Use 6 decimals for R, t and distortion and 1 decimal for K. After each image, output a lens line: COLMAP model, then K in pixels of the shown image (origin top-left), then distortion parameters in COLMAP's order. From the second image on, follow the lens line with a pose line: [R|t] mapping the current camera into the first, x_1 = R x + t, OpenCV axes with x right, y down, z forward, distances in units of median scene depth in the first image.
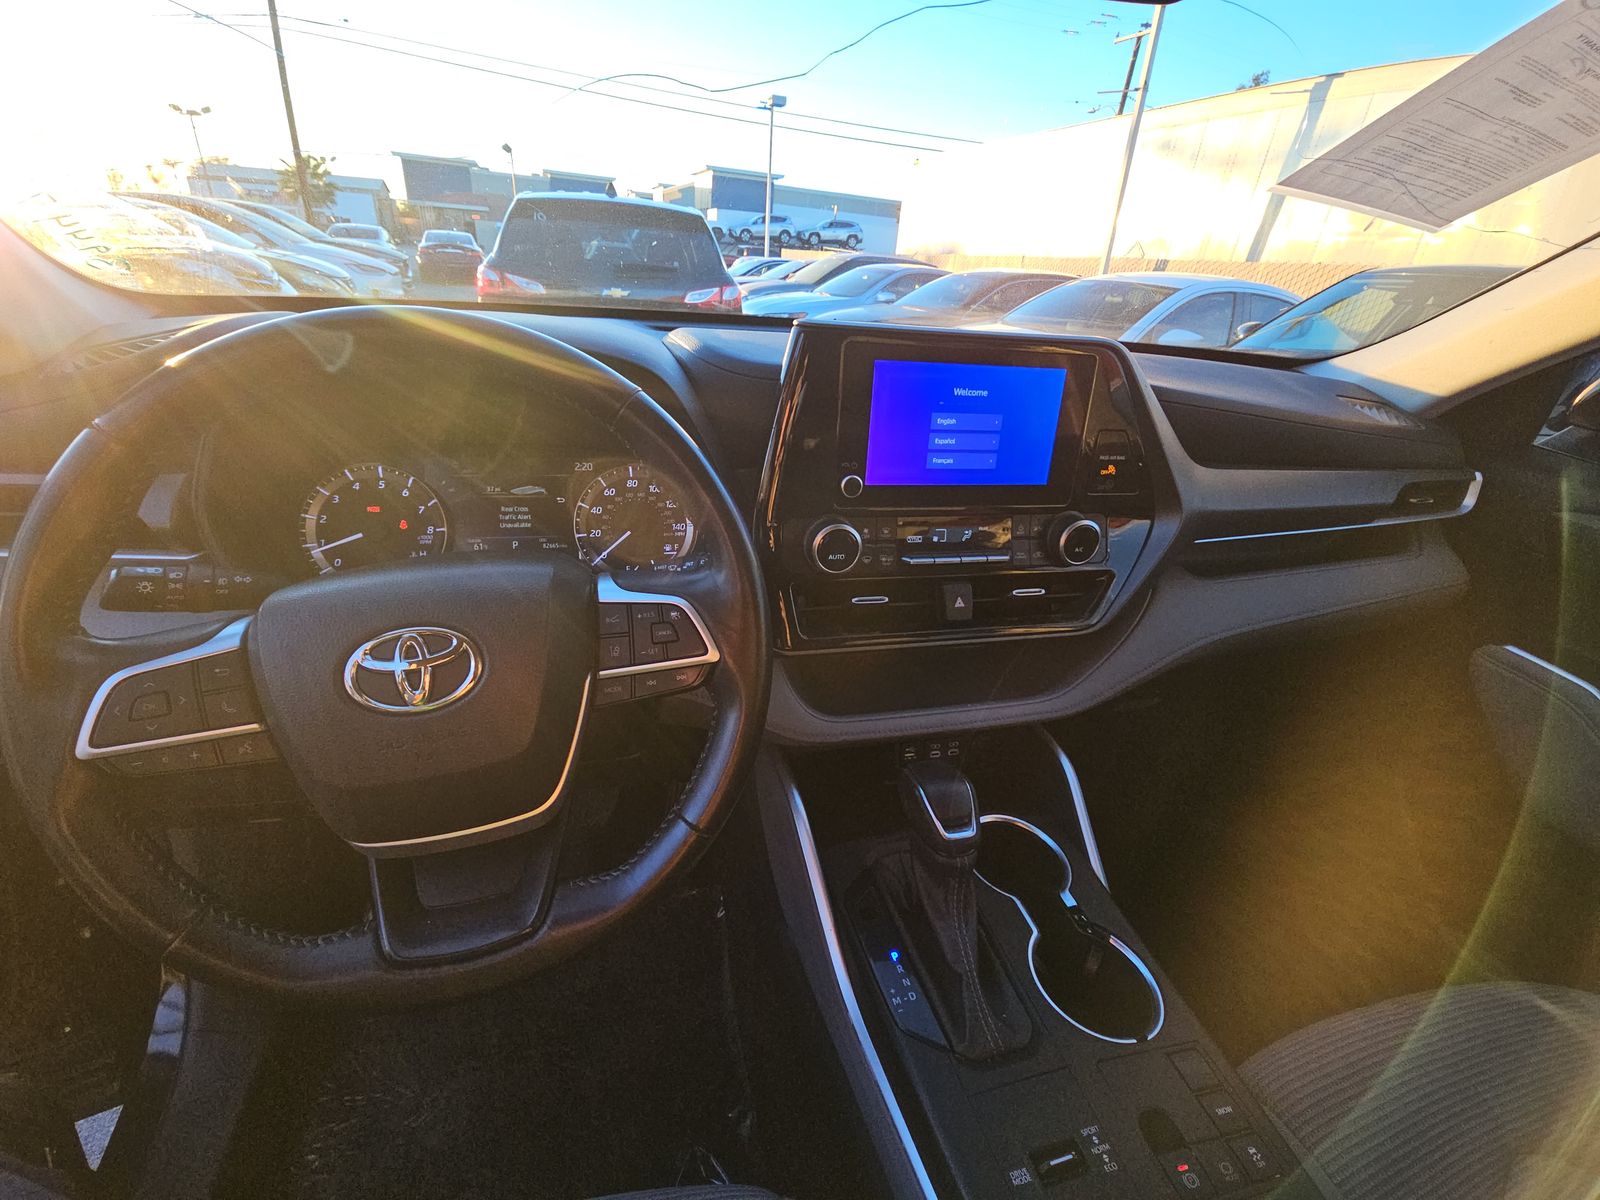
lens RADIAL K [[651.0, 0, 795.0], [0, 651.0, 591.5], [0, 0, 1]] dist [0.003389, -0.000153]
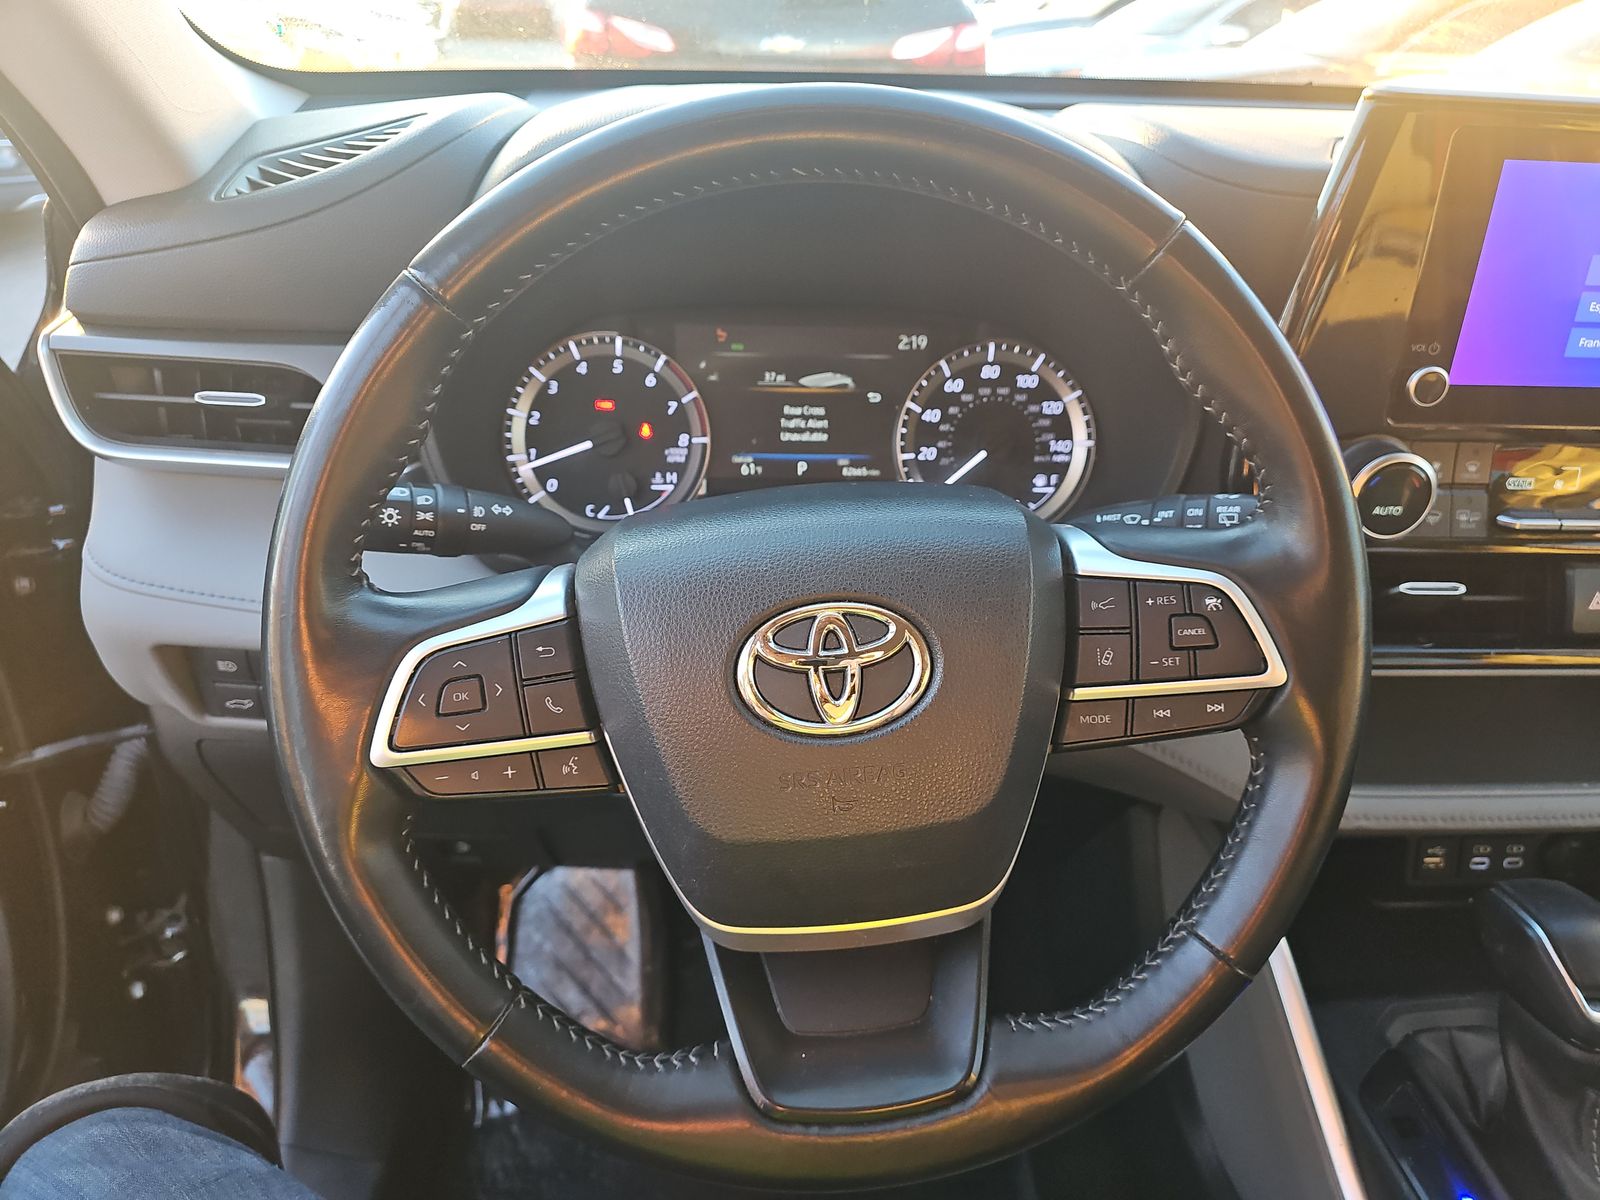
lens RADIAL K [[1068.2, 0, 803.0], [0, 1068.2, 598.8], [0, 0, 1]] dist [0.048909, -0.046378]
pose [[0.984268, 0.057602, -0.167028, -0.270926], [-0.049093, 0.997299, 0.054633, -0.002329], [0.169723, -0.045573, 0.984437, -0.019784]]
